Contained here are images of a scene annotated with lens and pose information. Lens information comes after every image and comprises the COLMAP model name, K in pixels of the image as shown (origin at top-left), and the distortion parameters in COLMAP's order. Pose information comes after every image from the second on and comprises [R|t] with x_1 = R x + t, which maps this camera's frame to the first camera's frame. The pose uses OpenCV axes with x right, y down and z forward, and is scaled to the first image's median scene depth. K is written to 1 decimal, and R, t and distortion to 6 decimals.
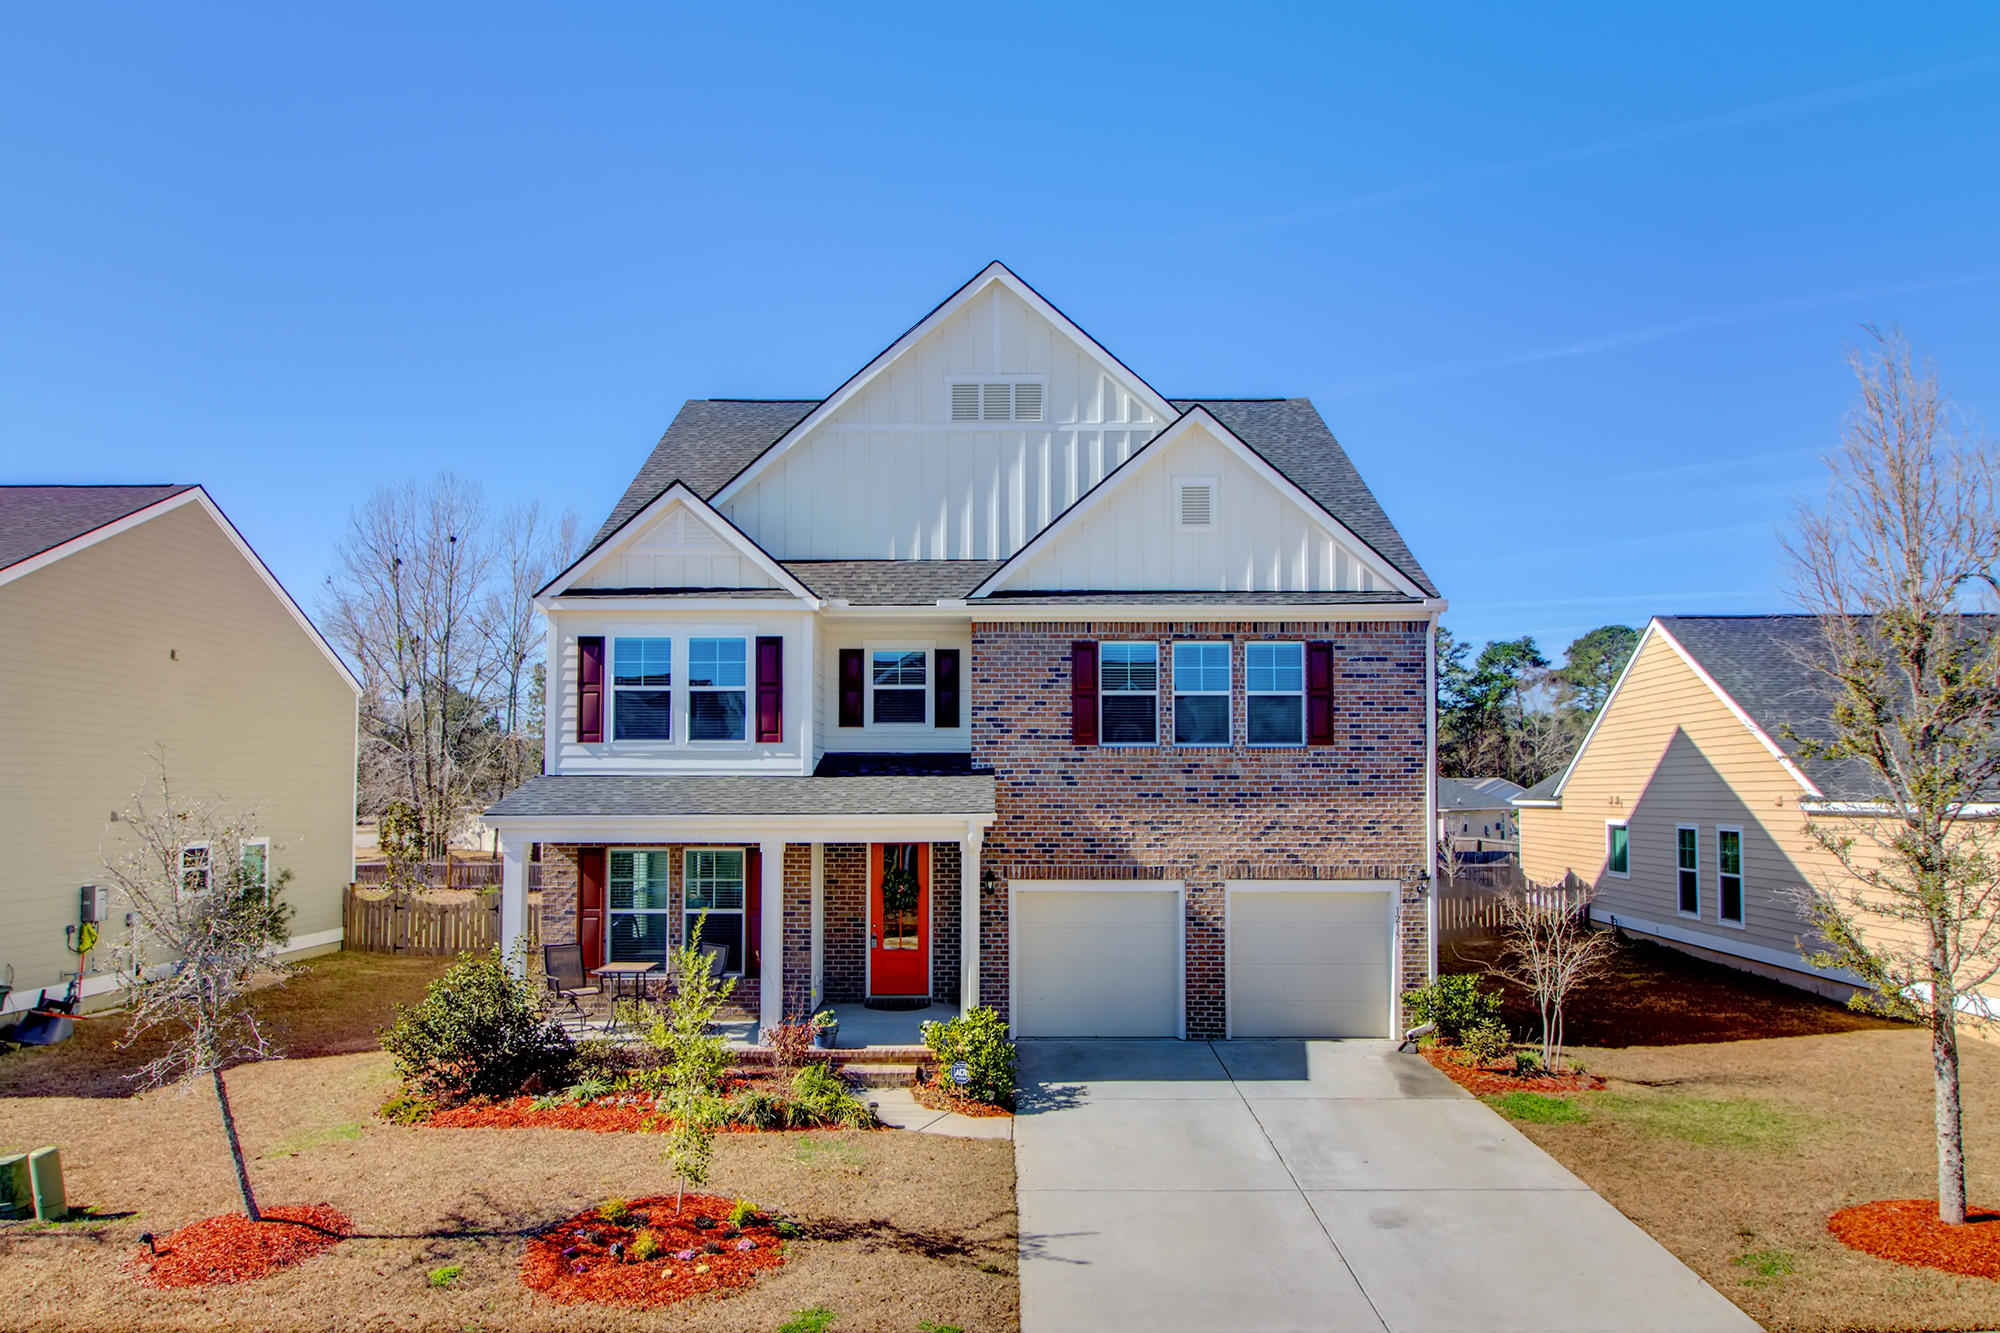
lens RADIAL K [[1309.8, 0, 996.7], [0, 1309.8, 714.9], [0, 0, 1]] dist [-0.000972, -0.002018]
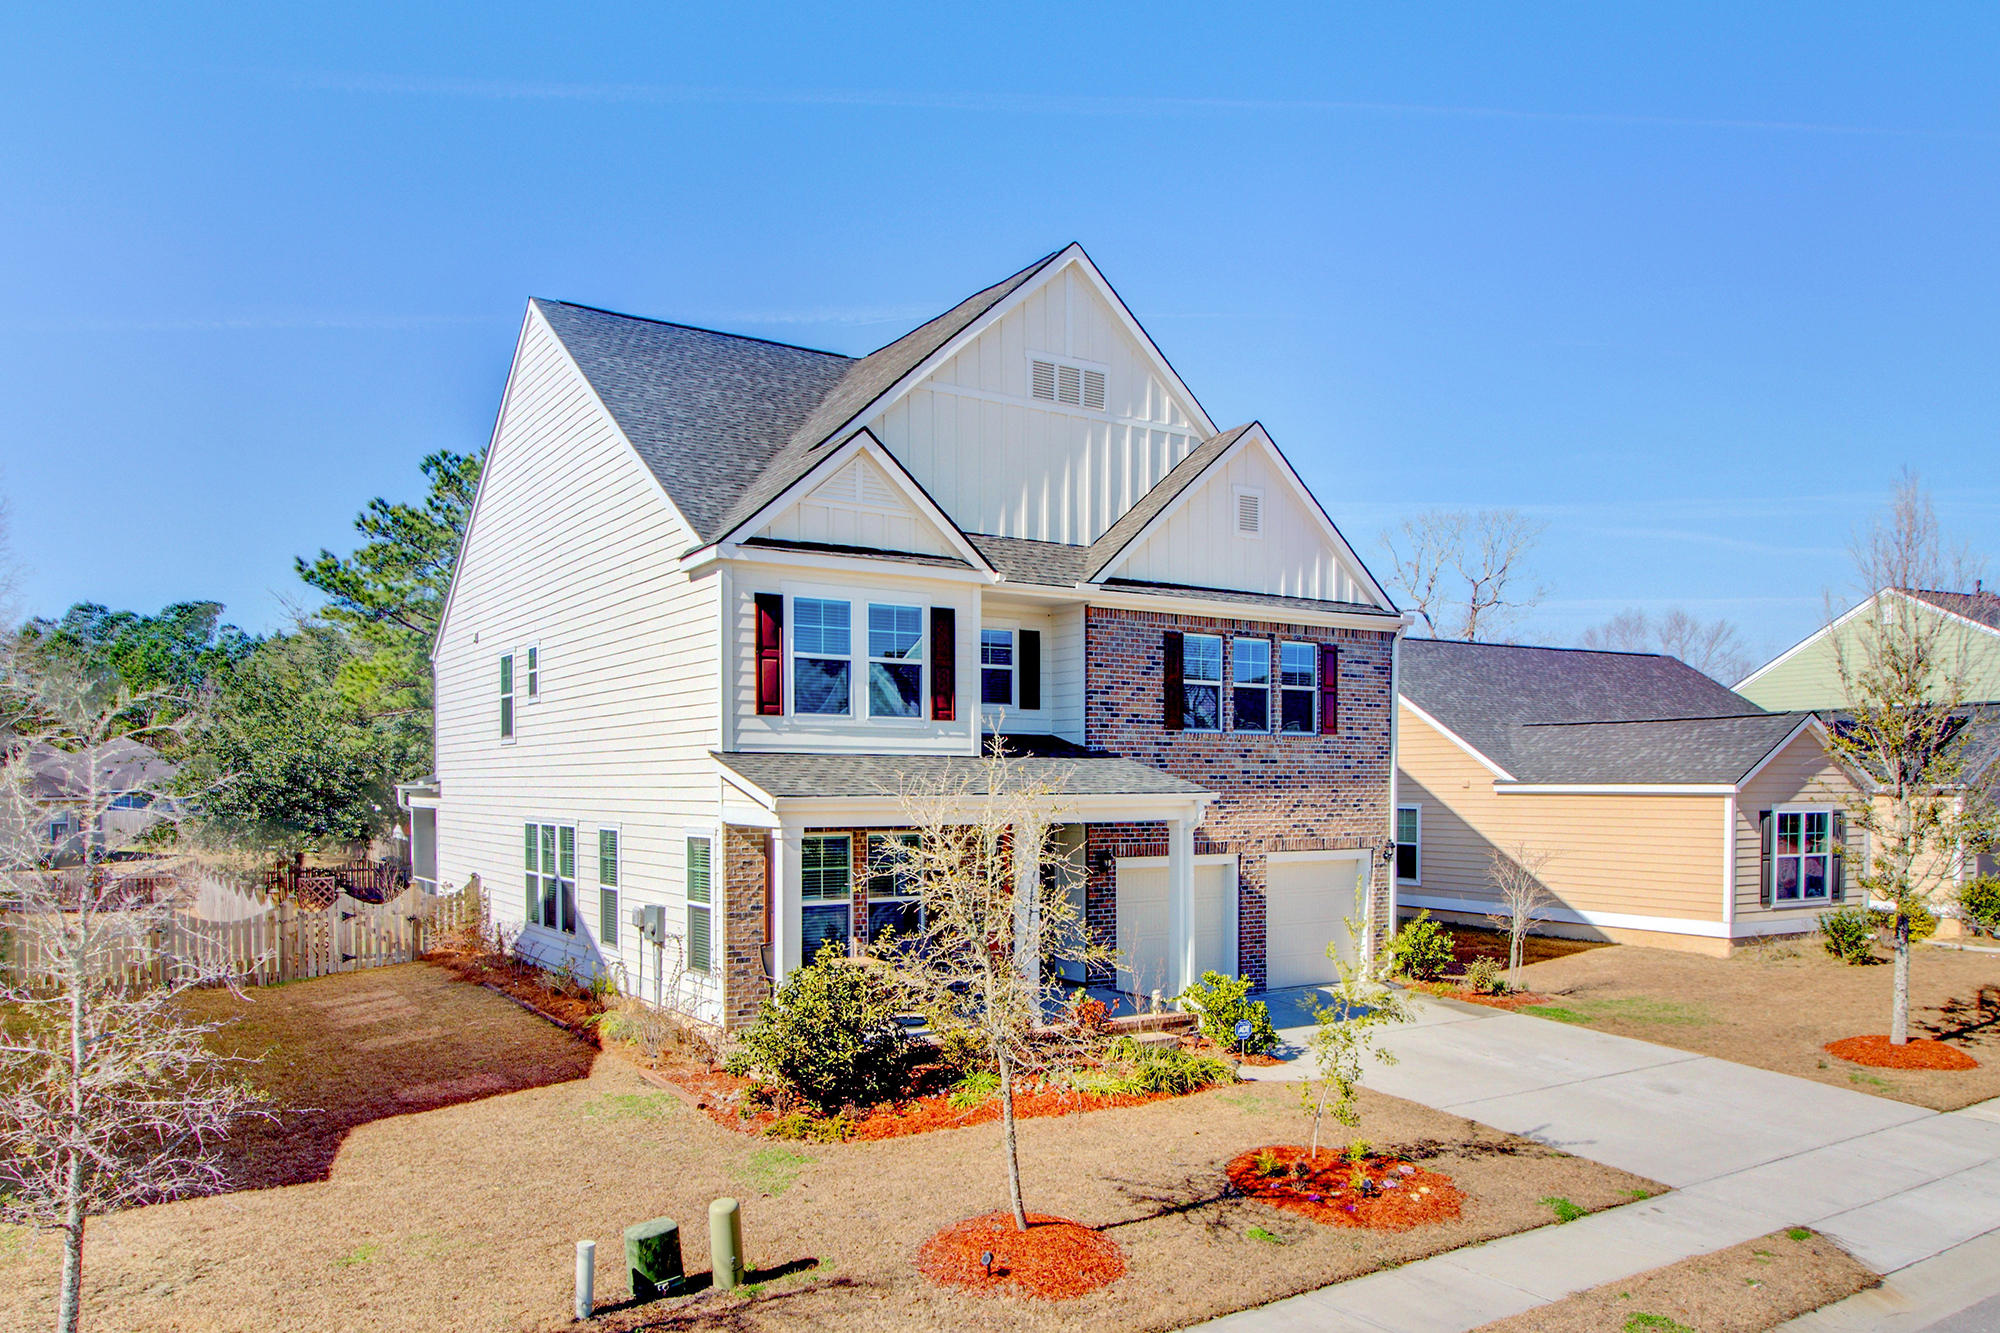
lens RADIAL K [[1403.2, 0, 1001.3], [0, 1403.2, 791.6], [0, 0, 1]] dist [-0.004091, -0.002724]
pose [[0.833169, -0.002984, 0.553010, -0.682578], [-0.033000, 0.997935, 0.055103, 0.014841], [-0.552032, -0.064159, 0.831351, 0.124771]]
